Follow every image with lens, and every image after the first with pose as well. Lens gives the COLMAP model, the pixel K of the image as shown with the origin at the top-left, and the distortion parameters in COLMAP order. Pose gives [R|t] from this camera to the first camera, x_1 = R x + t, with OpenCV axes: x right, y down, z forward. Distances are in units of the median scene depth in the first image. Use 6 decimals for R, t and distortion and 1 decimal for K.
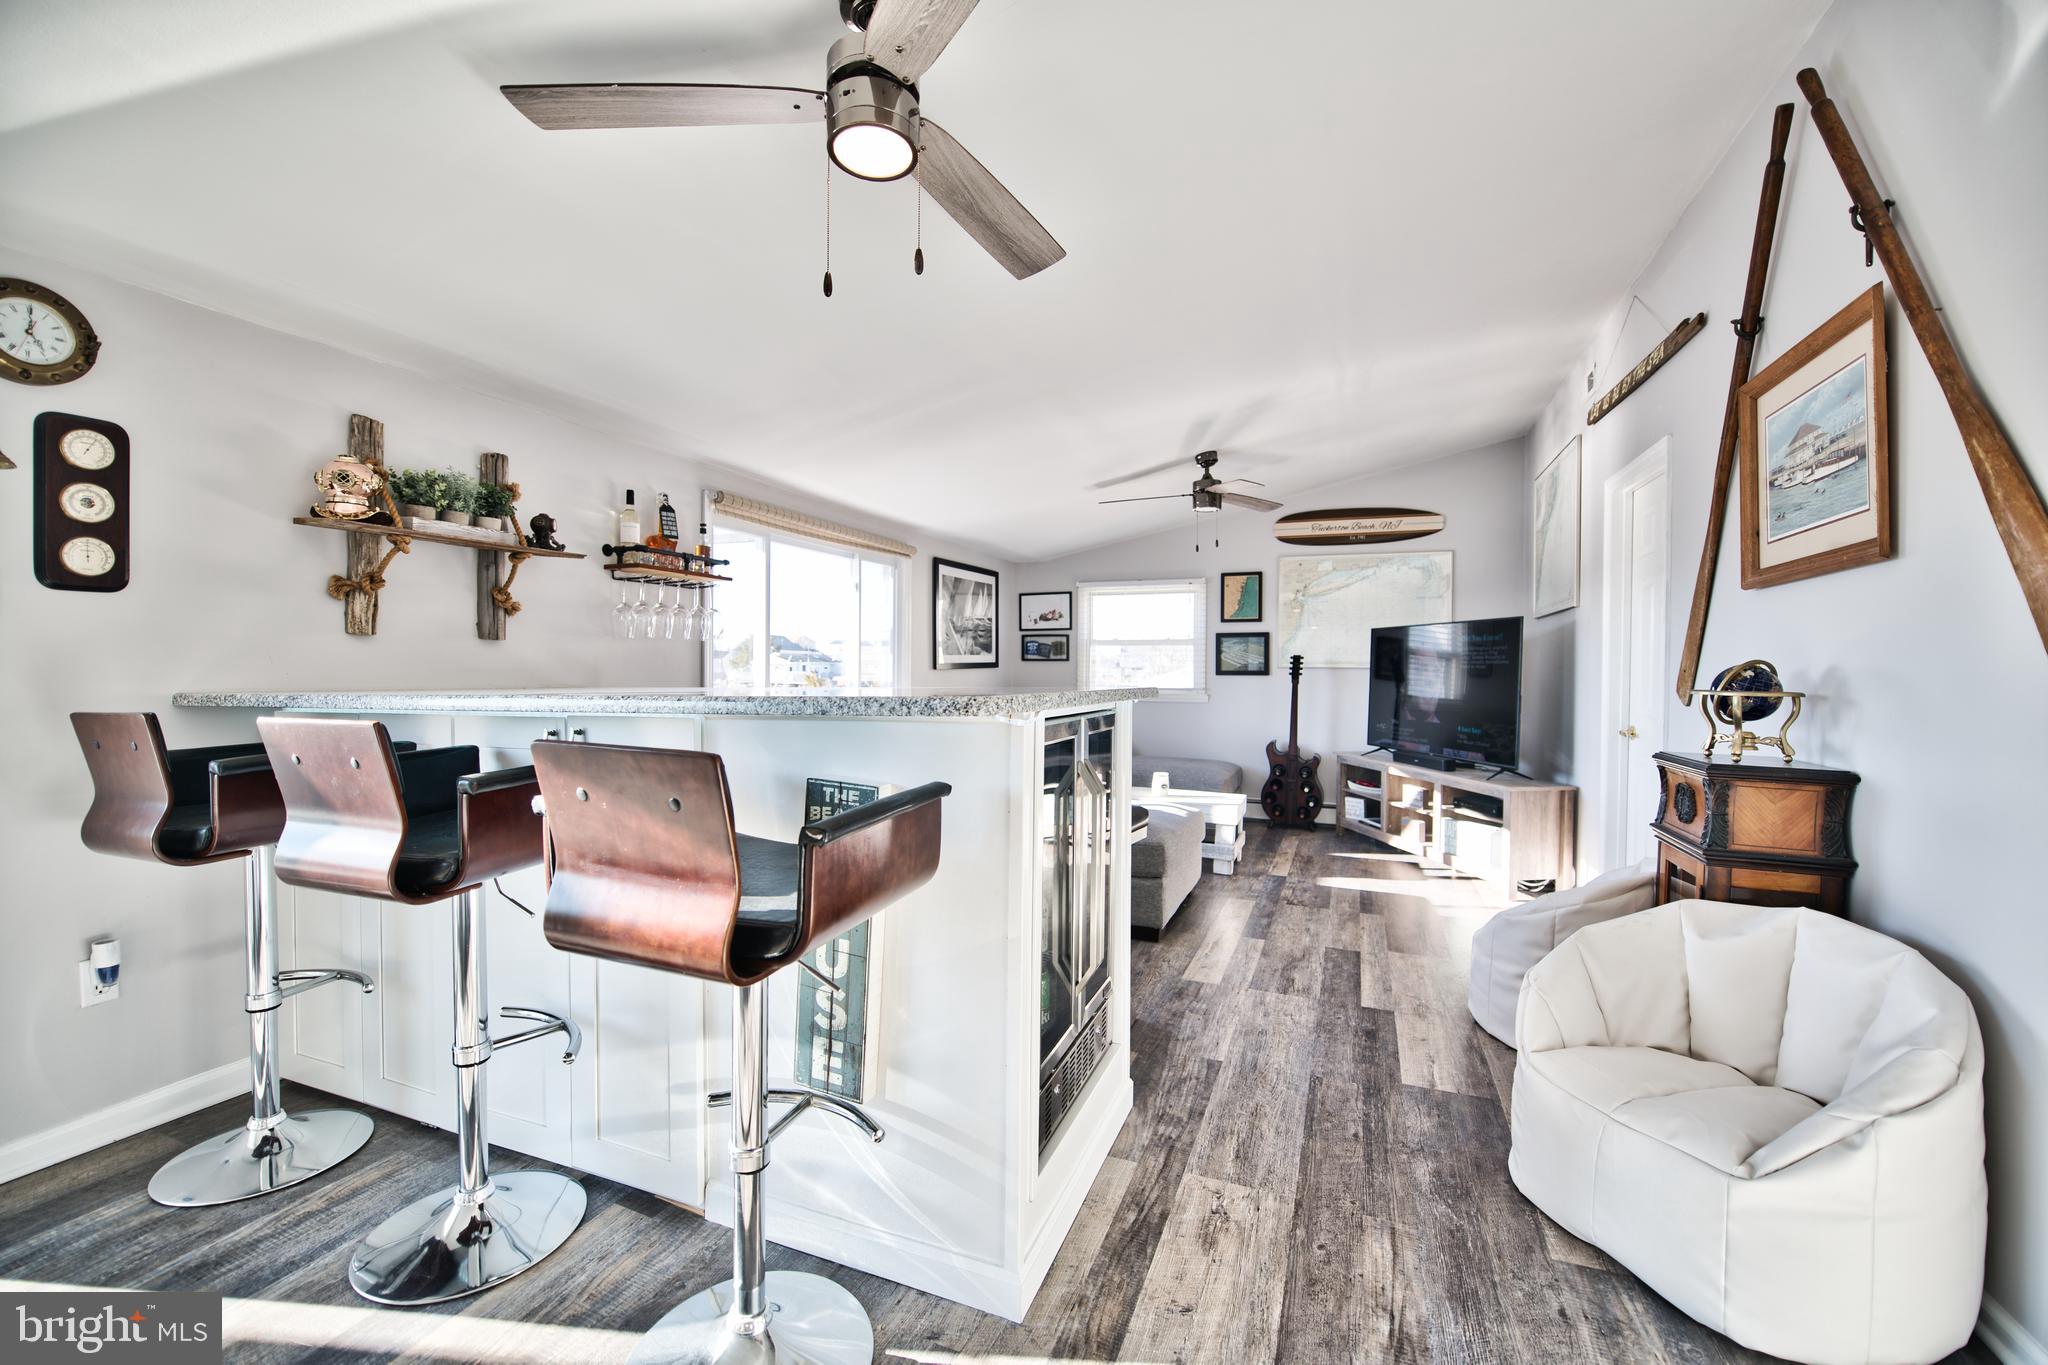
lens RADIAL K [[811.7, 0, 1034.8], [0, 811.7, 677.3], [0, 0, 1]] dist [-0.018872, -0.002012]
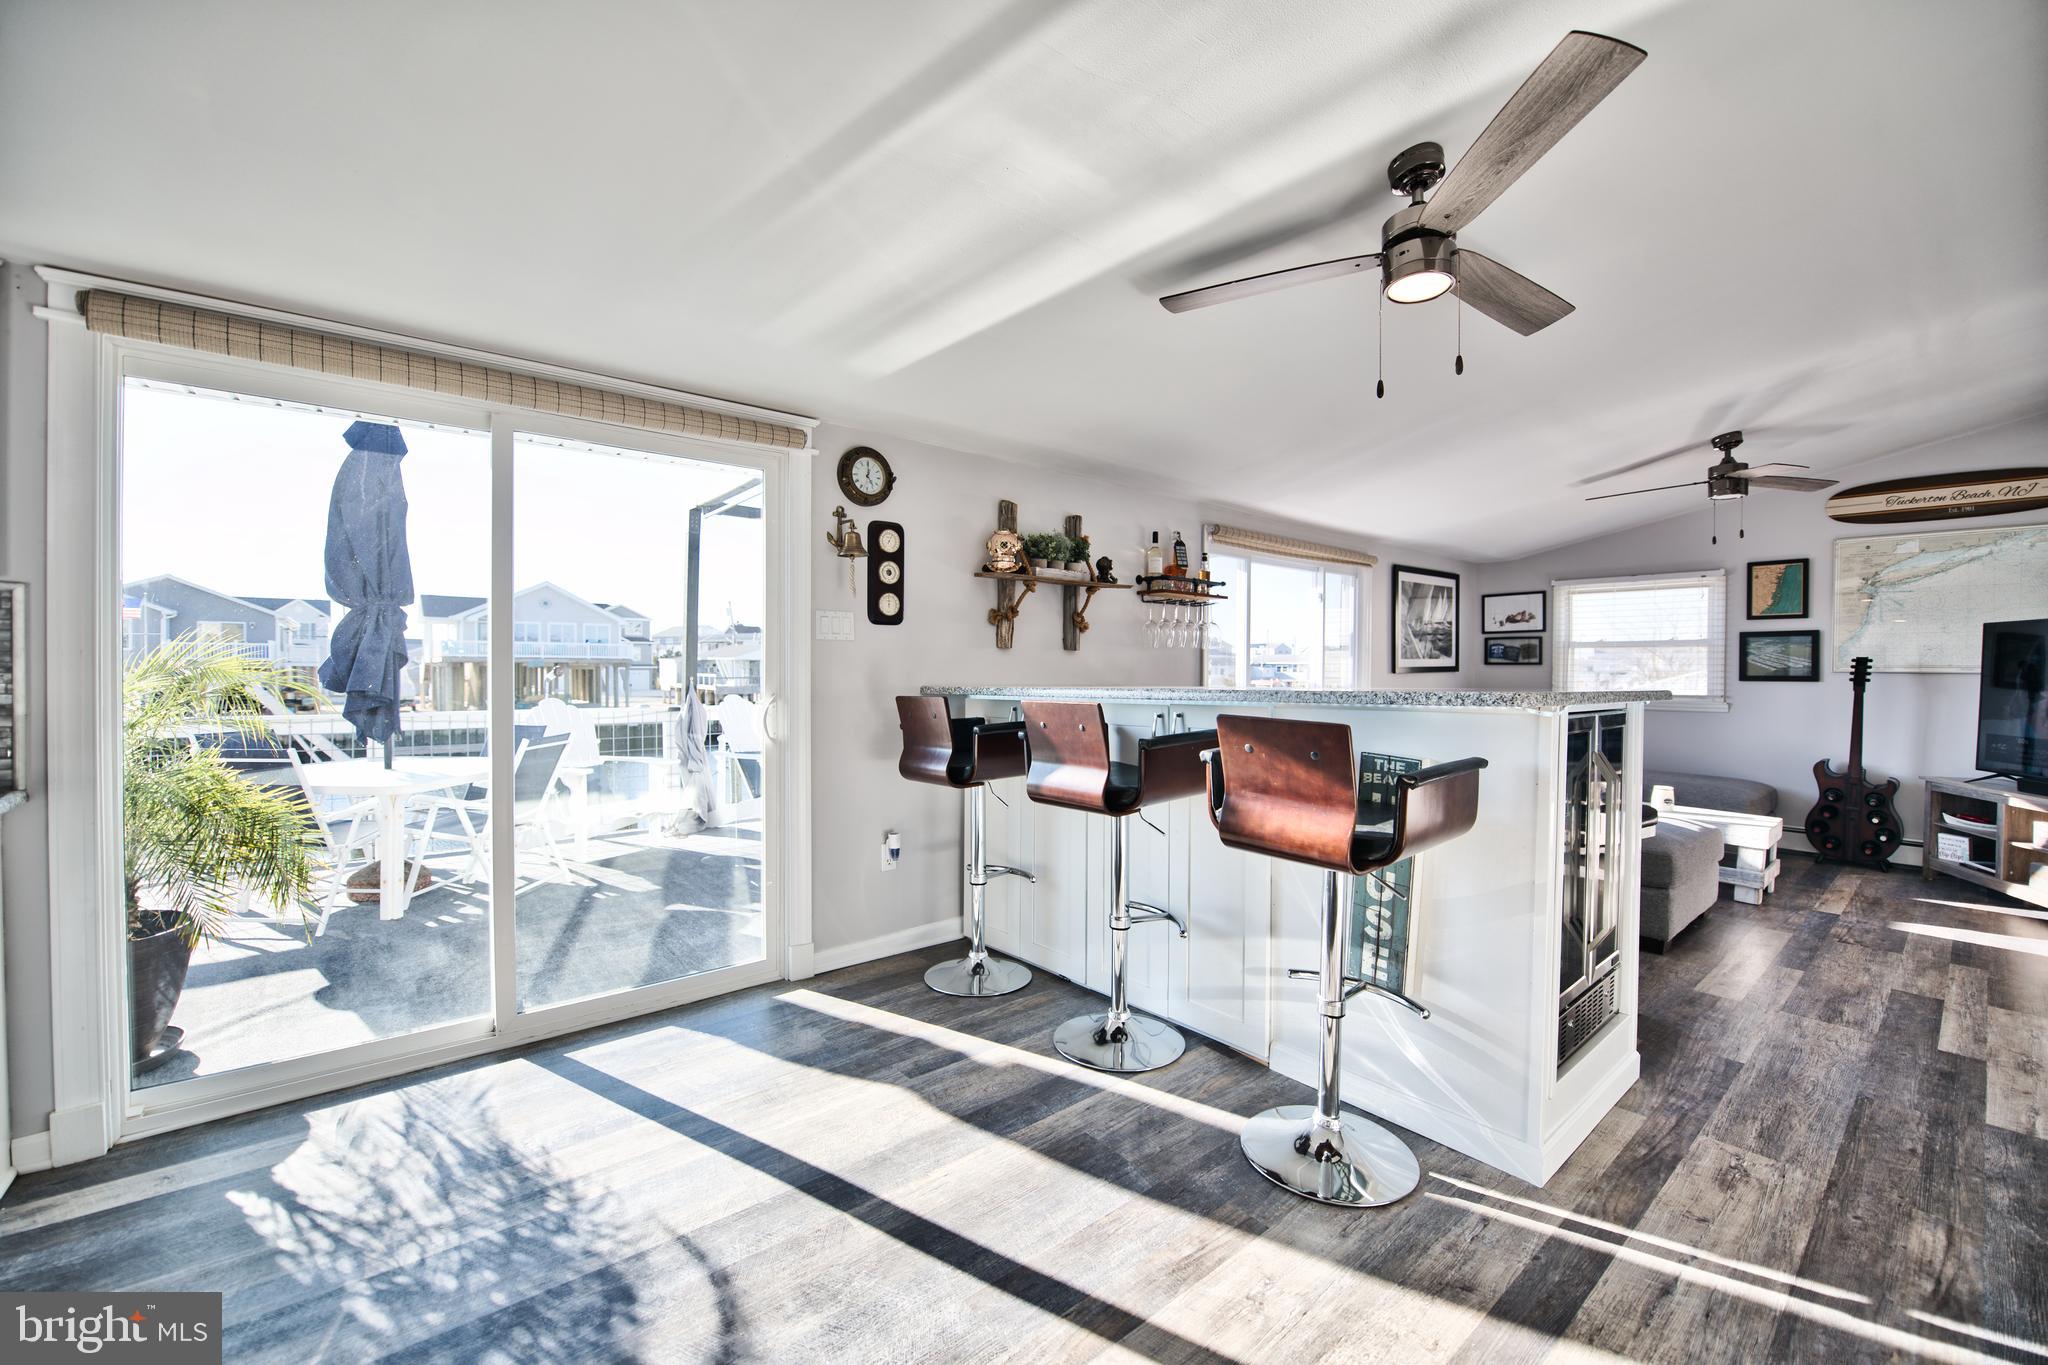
lens RADIAL K [[811.7, 0, 1034.8], [0, 811.7, 677.3], [0, 0, 1]] dist [-0.018872, -0.002012]
pose [[0.876619, 0.005559, -0.481154, -0.038815], [-0.007642, 0.999968, -0.002370, 0.002098], [0.481125, 0.005755, 0.876633, -0.165878]]
